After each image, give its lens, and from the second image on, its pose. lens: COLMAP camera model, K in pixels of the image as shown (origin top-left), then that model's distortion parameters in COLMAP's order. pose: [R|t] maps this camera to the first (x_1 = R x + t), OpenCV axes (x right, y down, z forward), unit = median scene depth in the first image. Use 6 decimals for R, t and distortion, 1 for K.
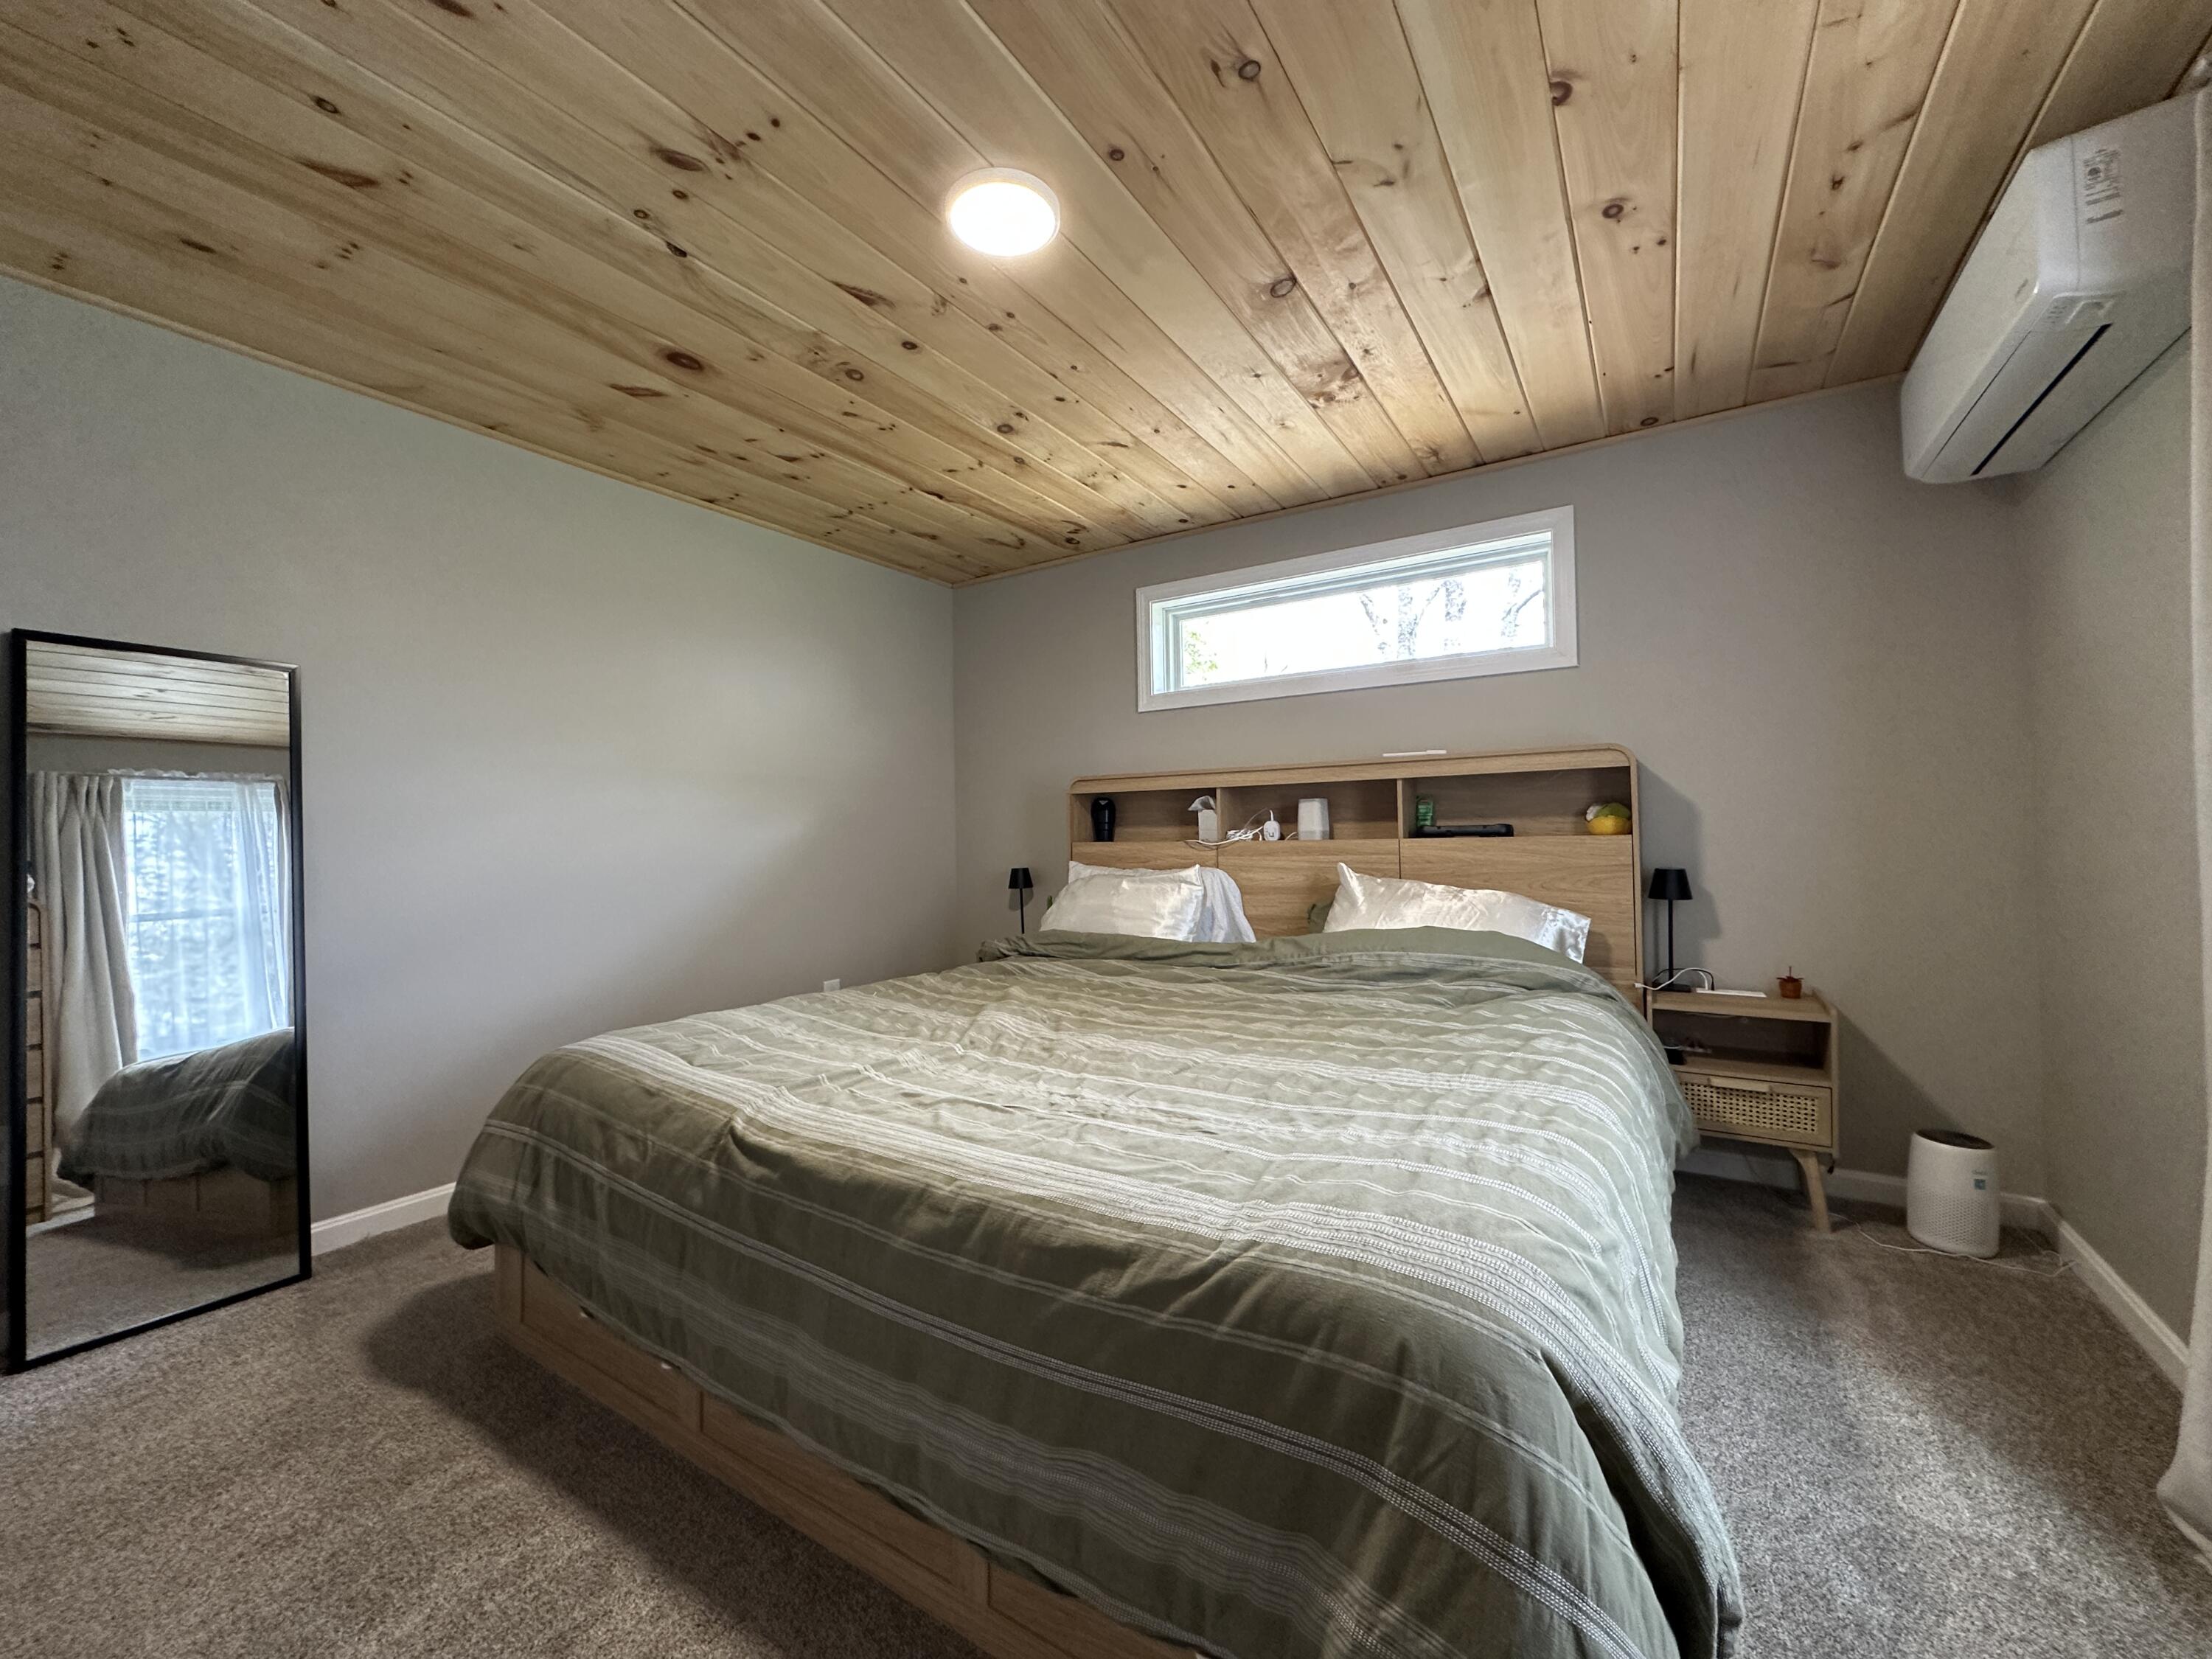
lens RADIAL K [[880.2, 0, 1103.1], [0, 880.2, 829.7], [0, 0, 1]] dist [-0.003153, 0.000739]
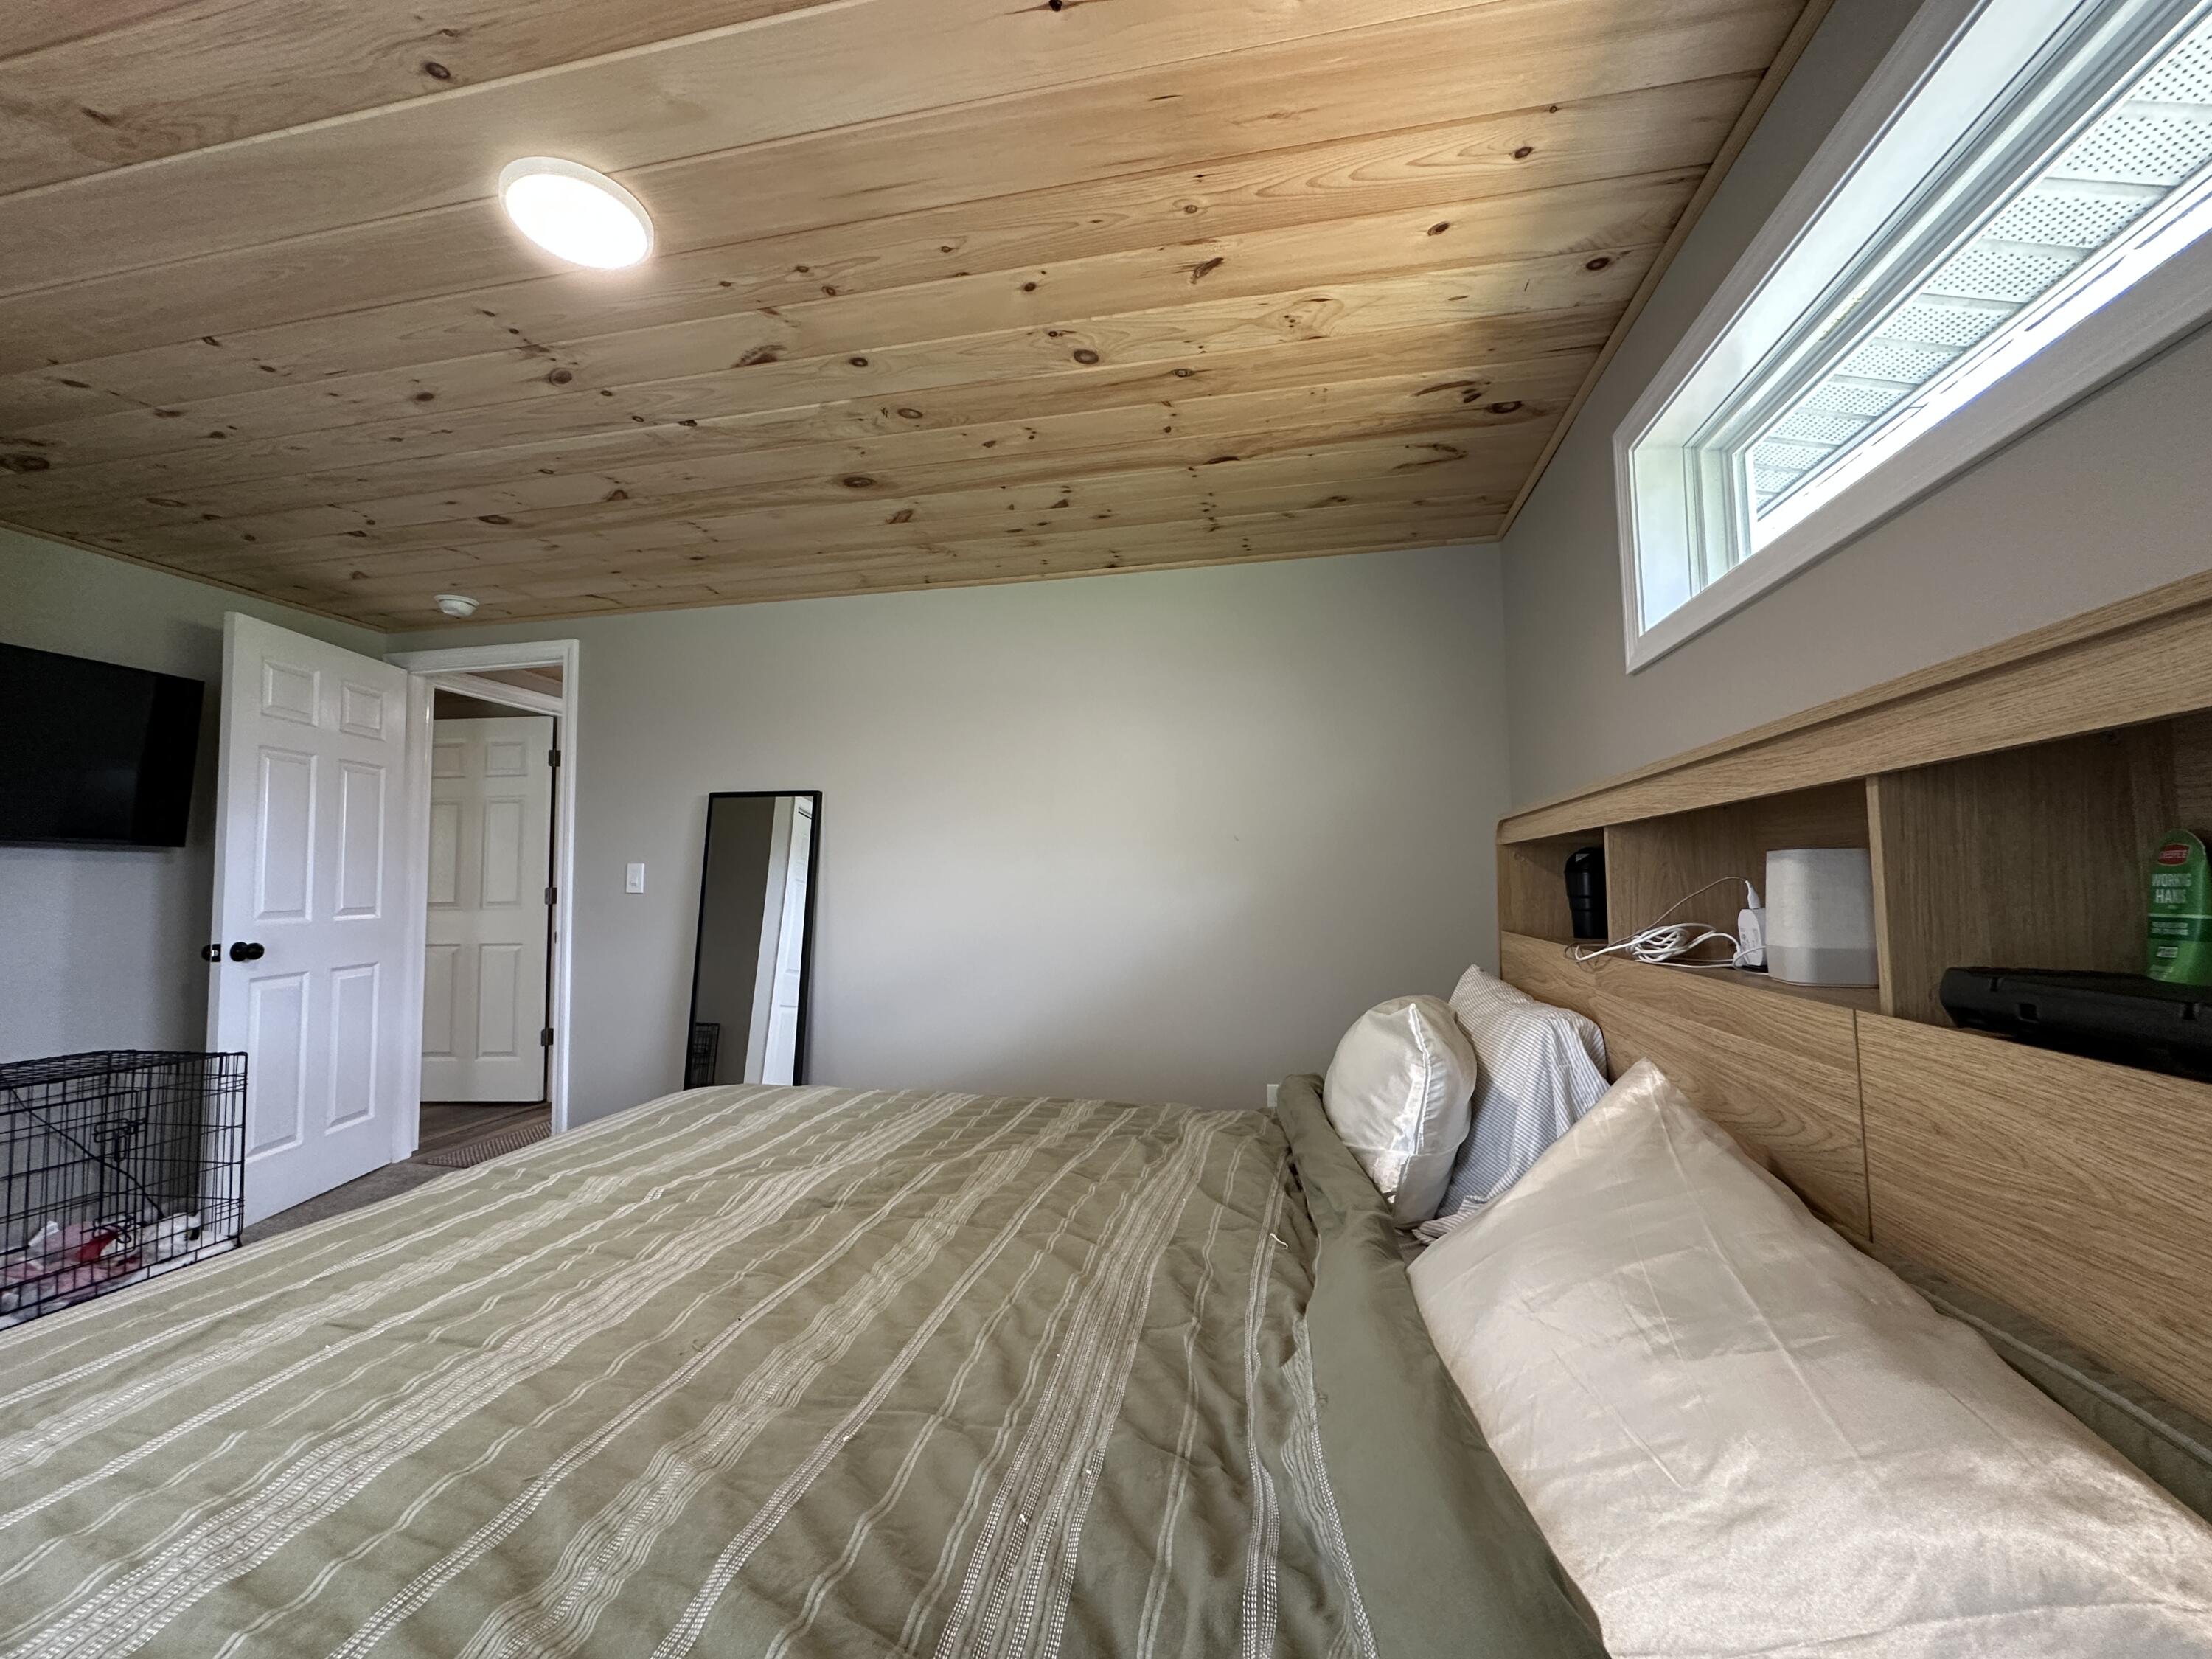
lens RADIAL K [[880.2, 0, 1104.9], [0, 880.2, 834.5], [0, 0, 1]] dist [-0.003153, 0.000739]
pose [[0.362087, -0.045061, -0.931054, 0.499576], [0.009061, 0.998954, -0.044823, -0.028998], [0.932100, 0.007794, 0.362117, 0.688689]]
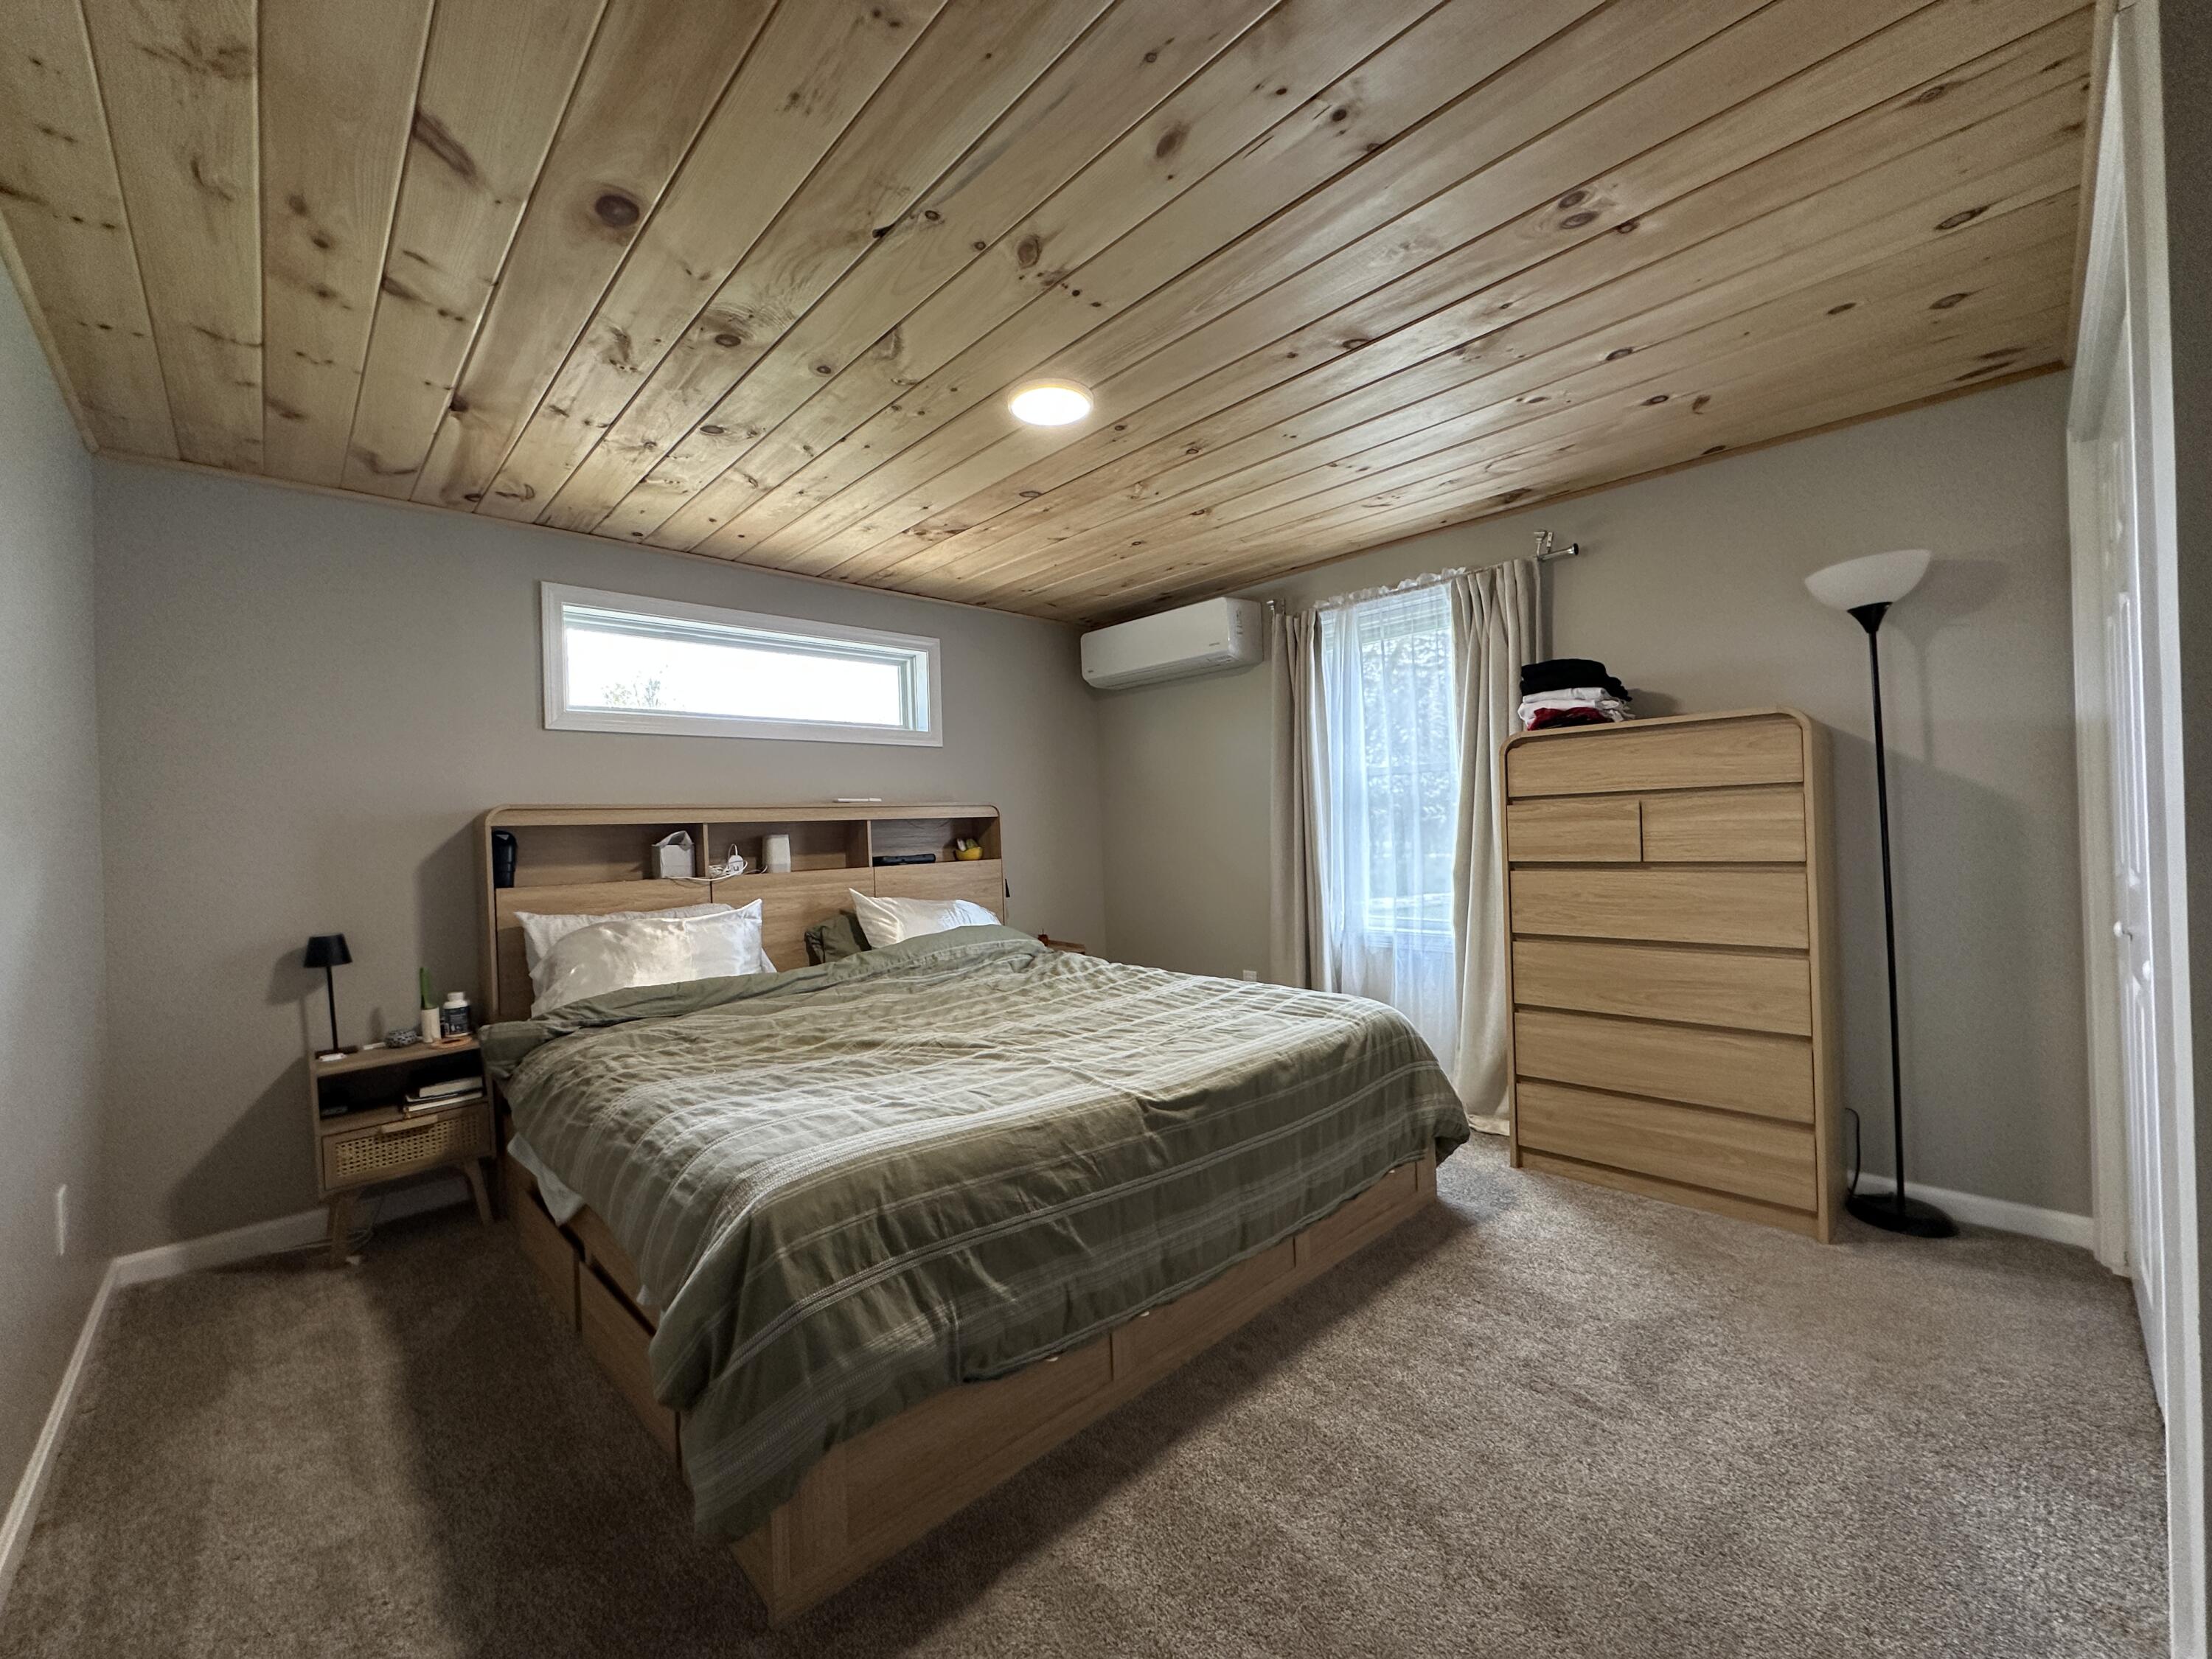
lens RADIAL K [[880.2, 0, 1108.2], [0, 880.2, 828.9], [0, 0, 1]] dist [-0.003153, 0.000739]
pose [[0.239209, 0.009602, 0.970921, -0.814111], [0.023315, 0.999606, -0.015630, -0.017382], [-0.970688, 0.026376, 0.238891, 0.360683]]
